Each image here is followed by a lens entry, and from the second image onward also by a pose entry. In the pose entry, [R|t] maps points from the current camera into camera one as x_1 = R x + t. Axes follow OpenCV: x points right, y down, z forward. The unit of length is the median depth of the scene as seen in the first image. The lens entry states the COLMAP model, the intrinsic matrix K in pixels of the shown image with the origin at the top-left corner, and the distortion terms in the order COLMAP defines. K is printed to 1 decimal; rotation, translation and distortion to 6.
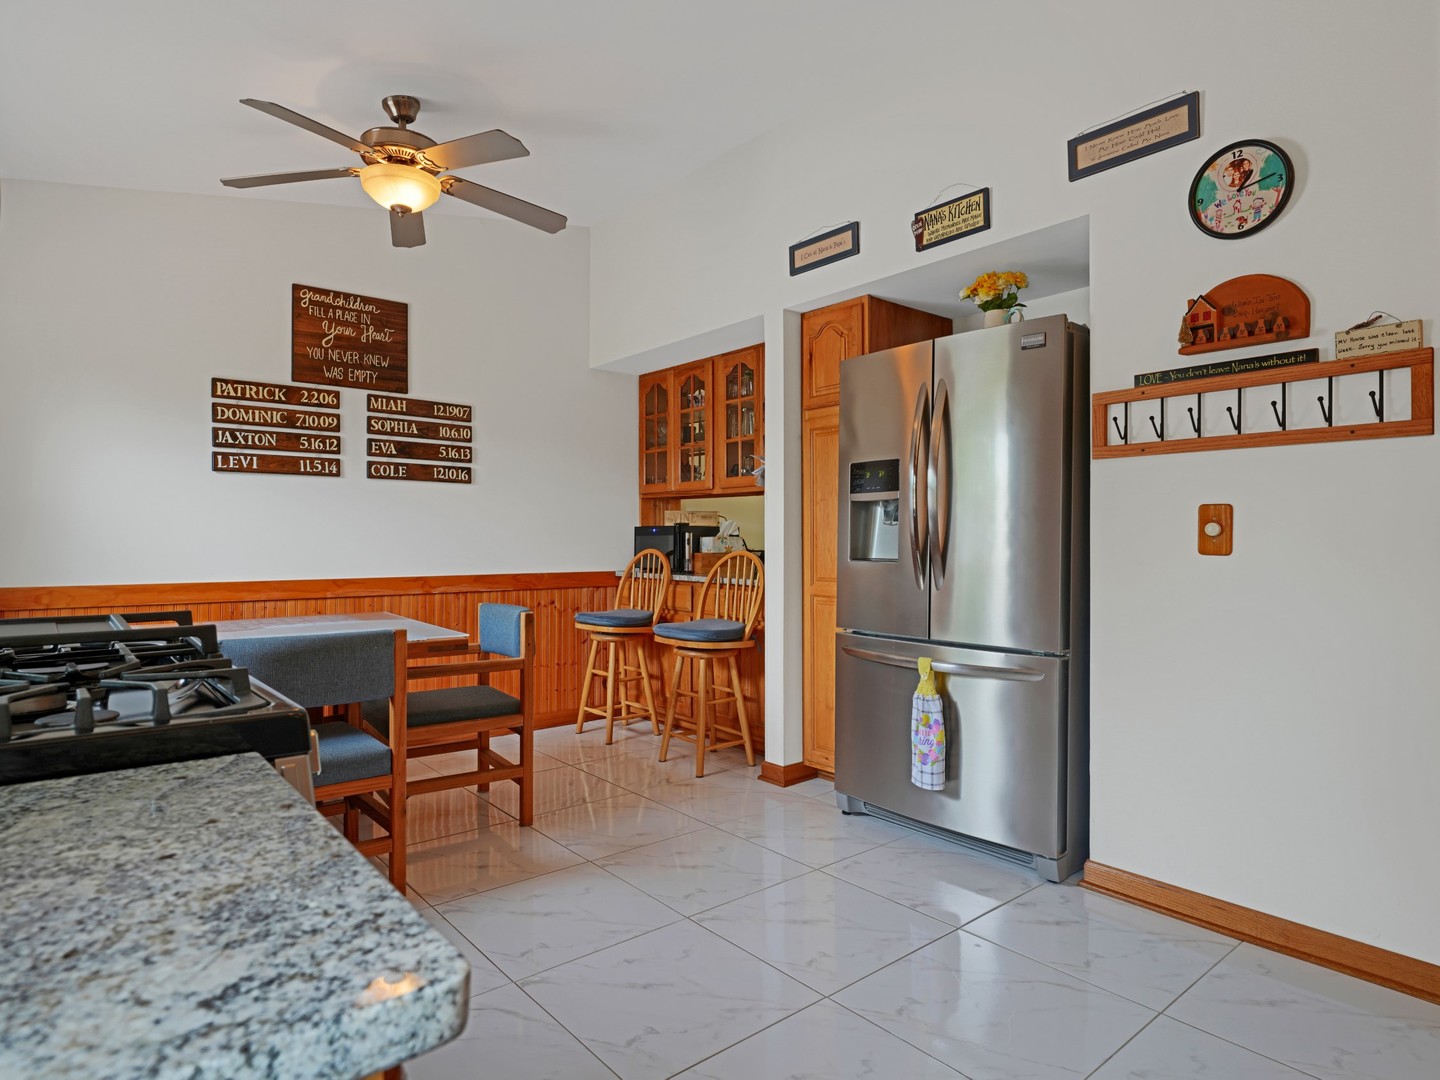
lens RADIAL K [[657.5, 0, 720.2], [0, 657.5, 537.8], [0, 0, 1]] dist [-0.026129, -0.000043]
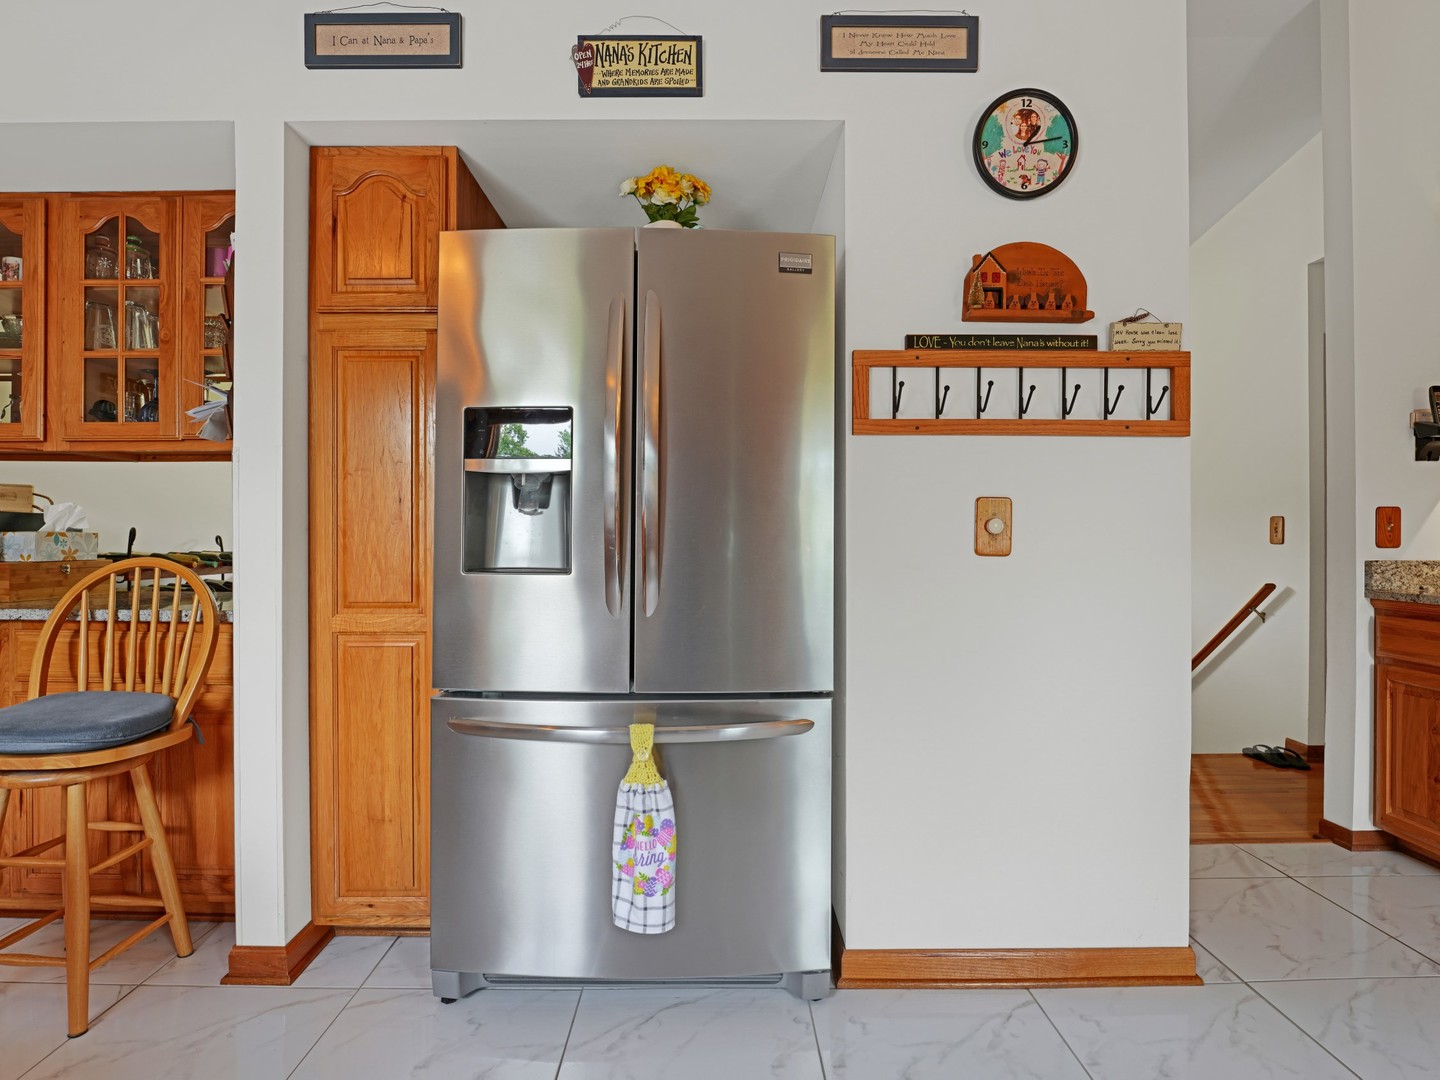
lens RADIAL K [[714.5, 0, 719.4], [0, 714.5, 538.6], [0, 0, 1]] dist [-0.024841, 0.001688]
pose [[0.668806, 0.002502, 0.743433, -0.175923], [-0.004155, 0.999991, 0.000373, 0.004408], [-0.743425, -0.003338, 0.668811, 0.583124]]
